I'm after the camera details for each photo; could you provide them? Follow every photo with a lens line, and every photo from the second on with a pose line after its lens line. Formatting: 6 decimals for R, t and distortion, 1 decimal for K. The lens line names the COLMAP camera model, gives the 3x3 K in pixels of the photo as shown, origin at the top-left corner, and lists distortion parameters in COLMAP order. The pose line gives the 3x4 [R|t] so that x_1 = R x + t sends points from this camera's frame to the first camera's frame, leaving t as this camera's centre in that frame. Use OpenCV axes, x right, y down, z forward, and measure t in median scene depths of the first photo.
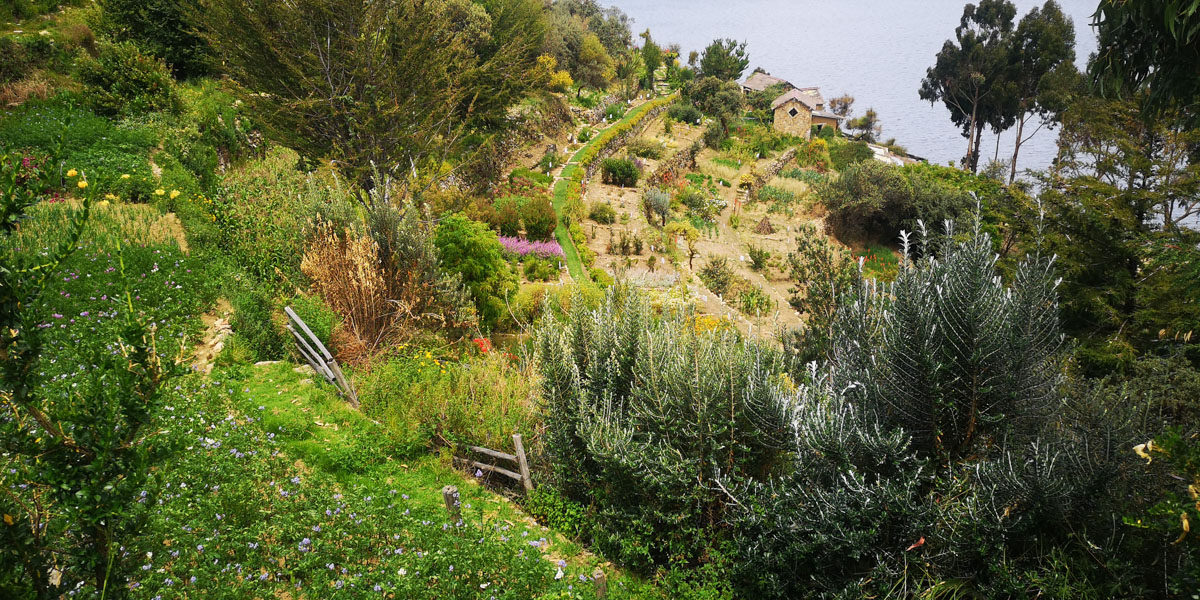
lens RADIAL K [[929.6, 0, 600.0], [0, 929.6, 300.0], [0, 0, 1]] dist [0.087153, -0.115996]
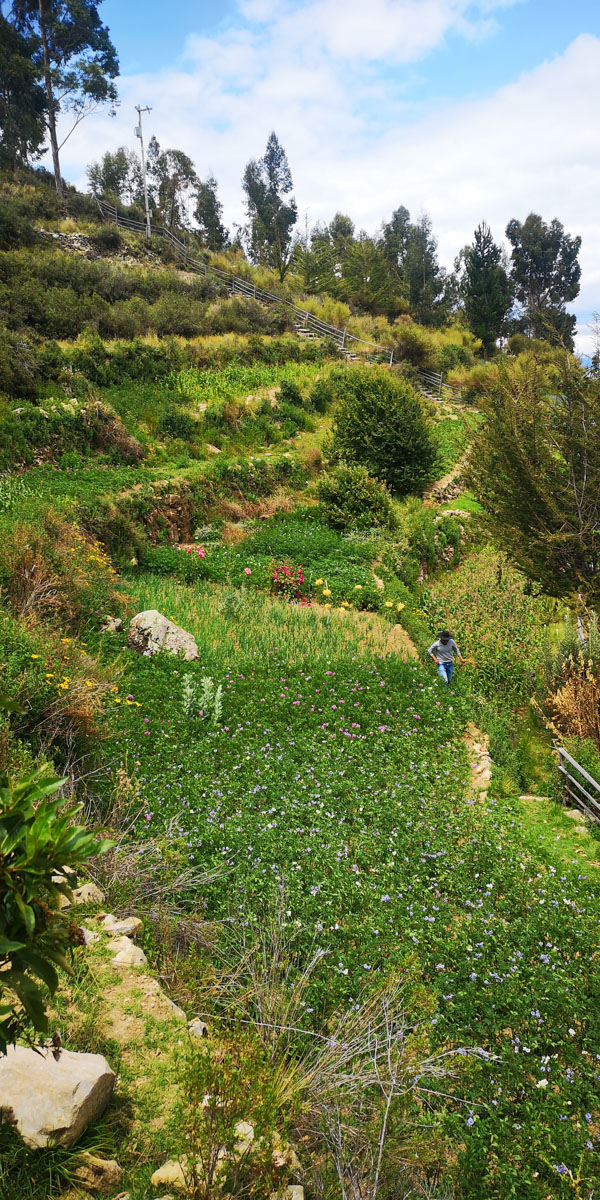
lens RADIAL K [[920.4, 0, 294.1], [0, 920.4, 595.1], [0, 0, 1]] dist [0.048930, 0.090934]
pose [[0.905827, 0.072211, -0.417448, -0.098253], [-0.115470, 0.990142, -0.079282, -0.022170], [0.407608, 0.120018, 0.905235, -0.020000]]
